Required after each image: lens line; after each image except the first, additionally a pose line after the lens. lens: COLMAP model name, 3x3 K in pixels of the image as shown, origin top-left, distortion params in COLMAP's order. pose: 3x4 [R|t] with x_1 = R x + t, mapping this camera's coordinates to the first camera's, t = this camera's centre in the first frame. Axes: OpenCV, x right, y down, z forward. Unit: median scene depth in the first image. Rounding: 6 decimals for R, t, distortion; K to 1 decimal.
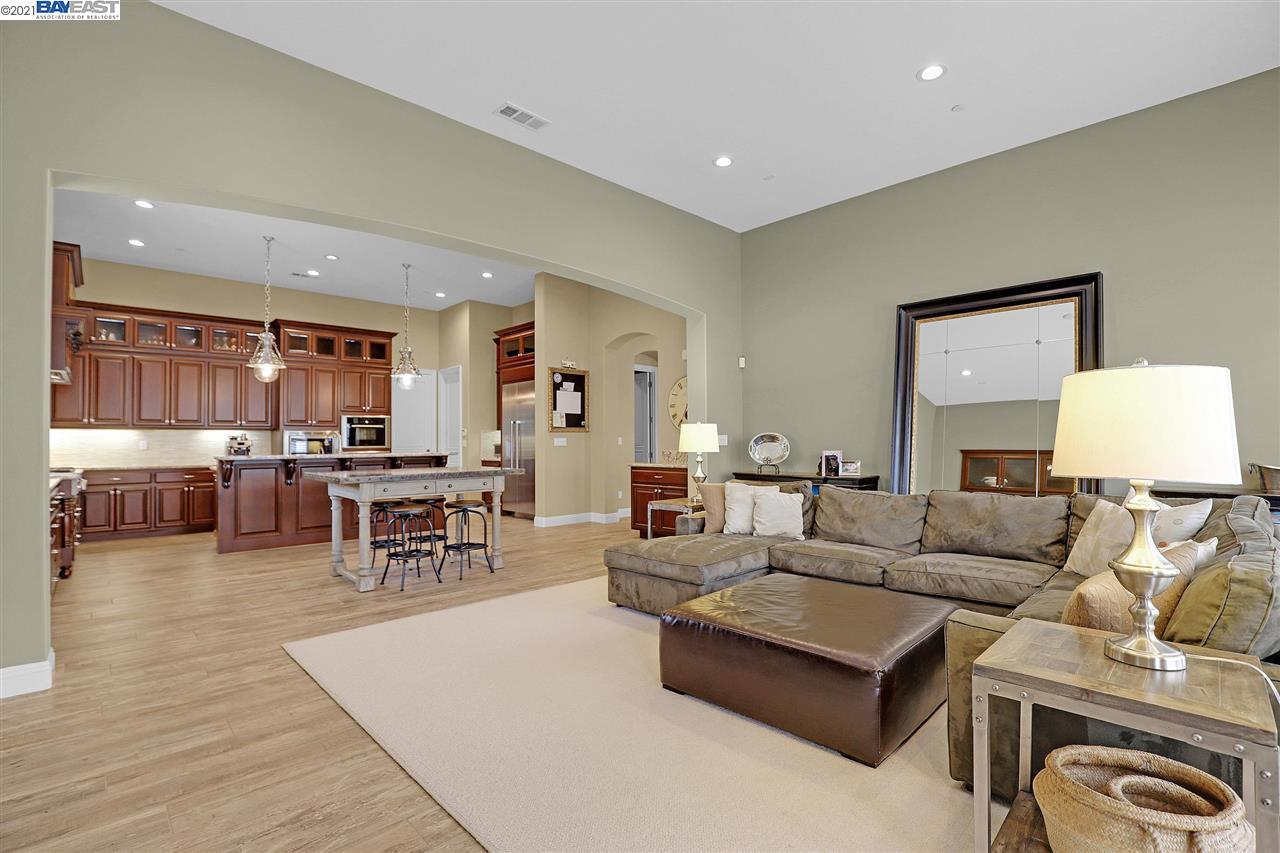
lens RADIAL K [[578.7, 0, 643.7], [0, 578.7, 433.4], [0, 0, 1]] dist [-0.050696, 0.013418]
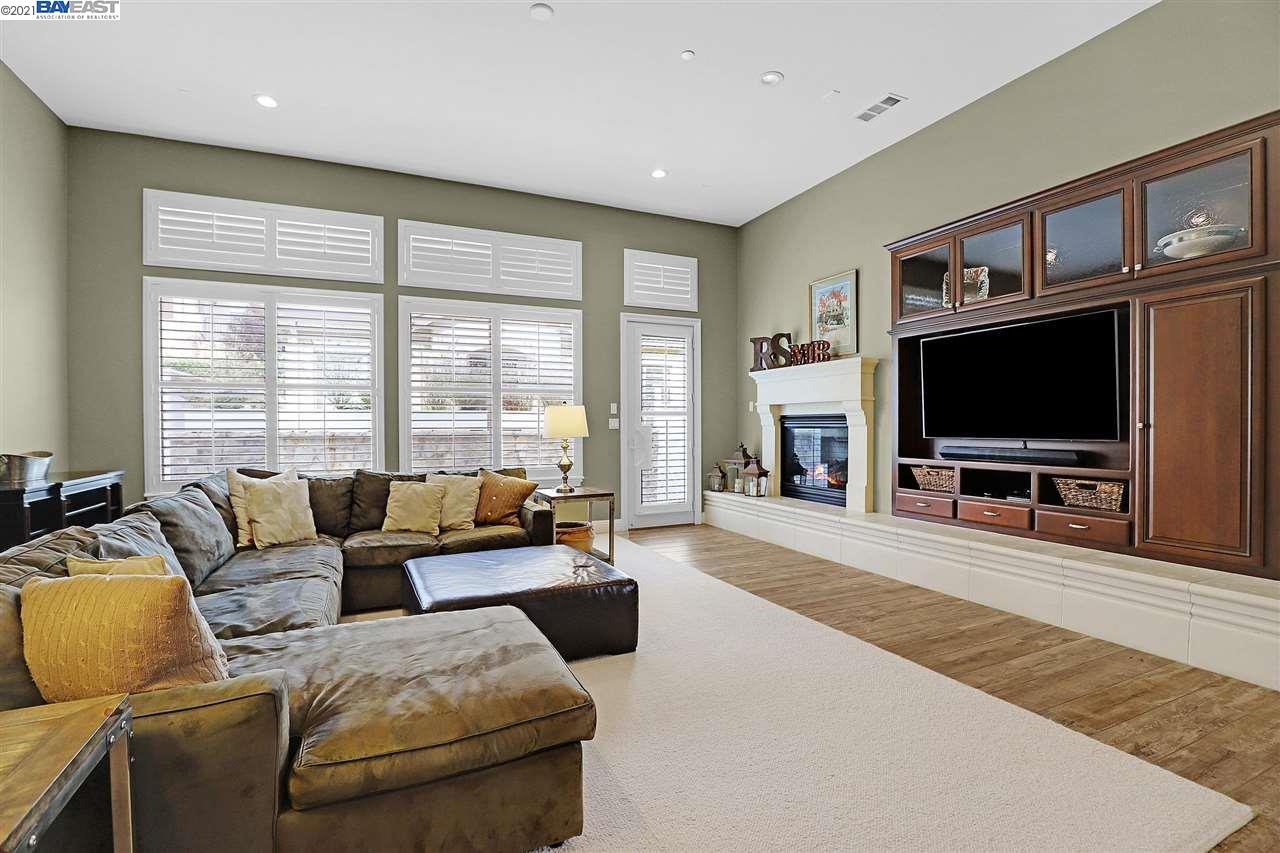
lens RADIAL K [[578.7, 0, 643.7], [0, 578.7, 433.4], [0, 0, 1]] dist [-0.050696, 0.013418]
pose [[-0.945478, 0.004803, 0.325649, -0.116041], [0.005122, 0.999987, 0.000122, 0.013066], [-0.325644, 0.001784, -0.945491, 0.681552]]
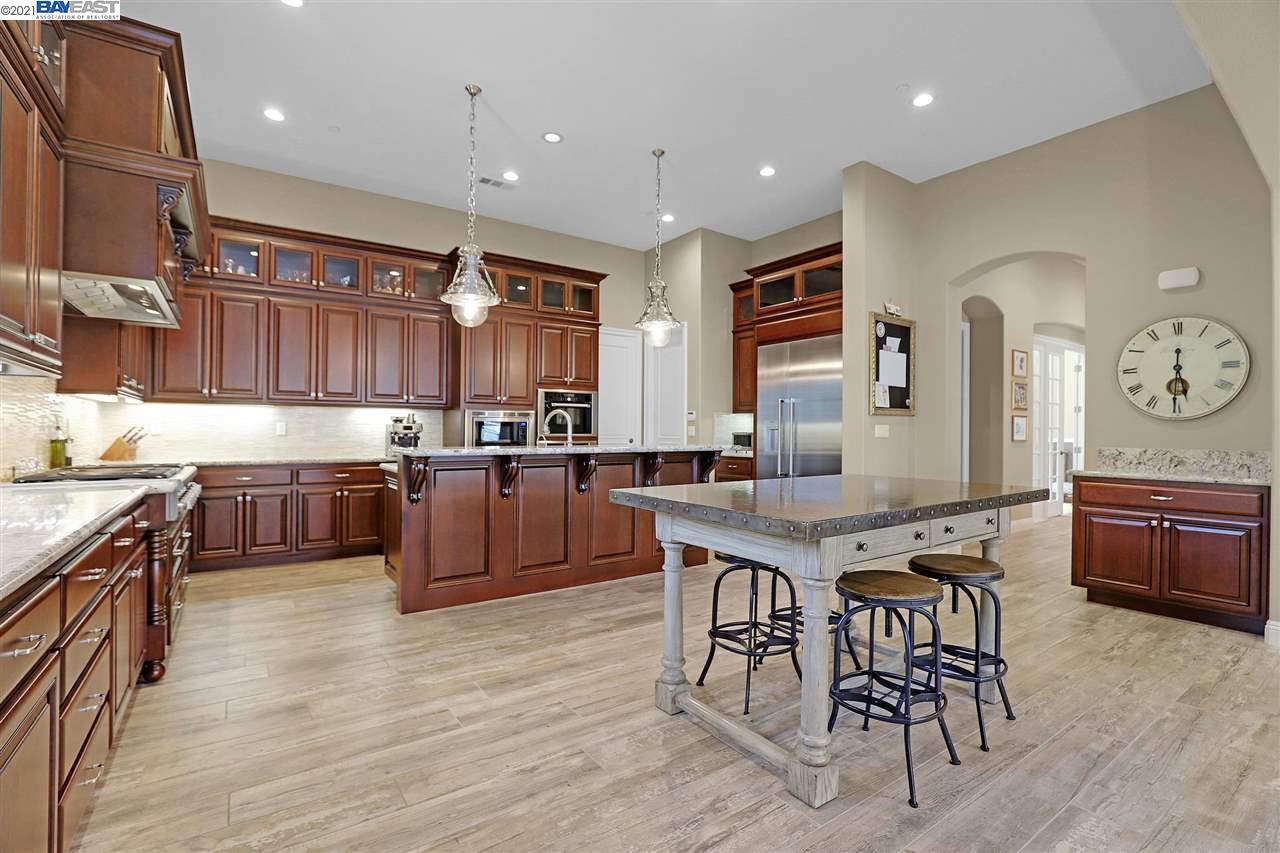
lens RADIAL K [[578.7, 0, 643.7], [0, 578.7, 433.4], [0, 0, 1]] dist [-0.050696, 0.013418]
pose [[0.988266, 0.012948, -0.152195, -0.312182], [-0.010218, 0.999773, 0.018704, 0.008481], [0.152403, -0.016929, 0.988173, 0.340099]]
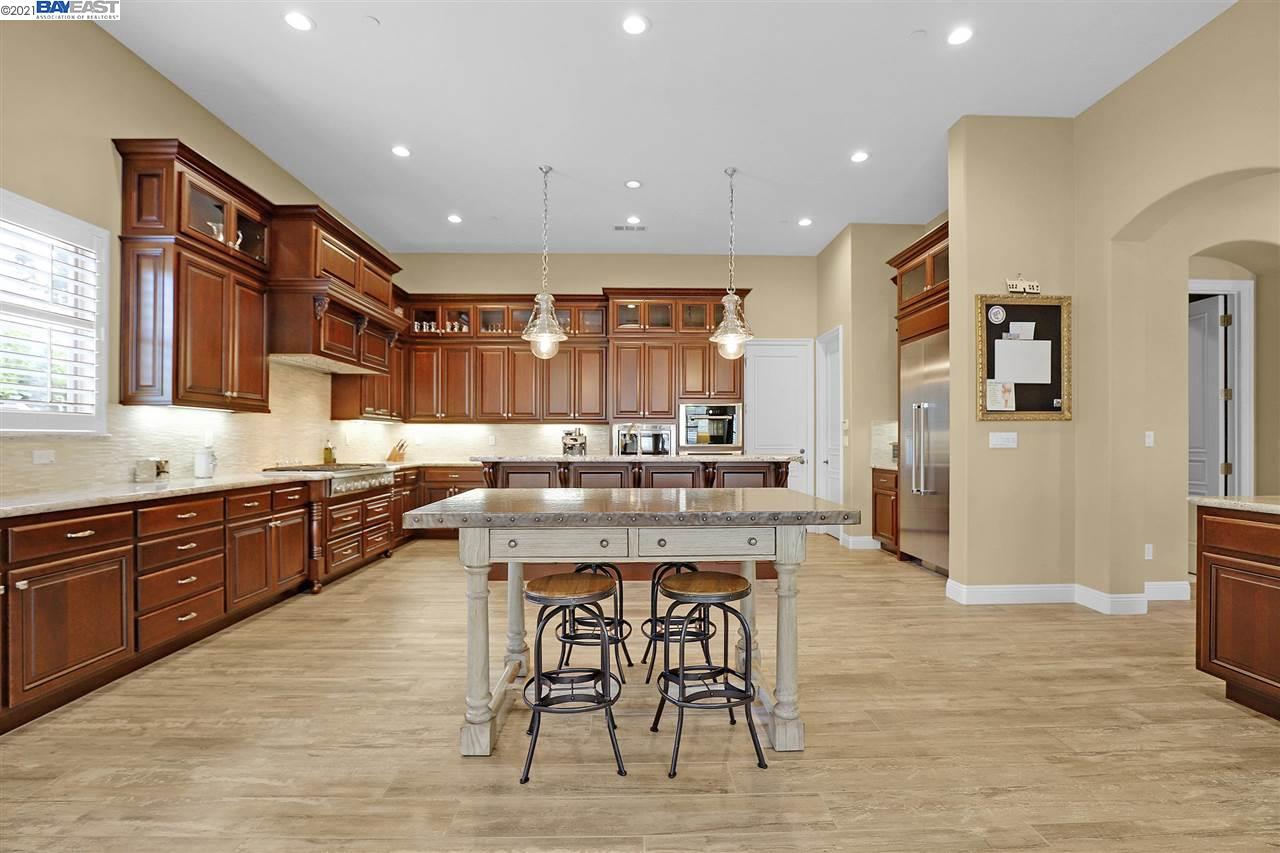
lens RADIAL K [[578.7, 0, 643.7], [0, 578.7, 433.4], [0, 0, 1]] dist [-0.050696, 0.013418]
pose [[0.734937, -0.000347, -0.678135, -0.038231], [0.003436, 0.999989, 0.003212, 0.006216], [0.678126, -0.004691, 0.734930, 0.421217]]
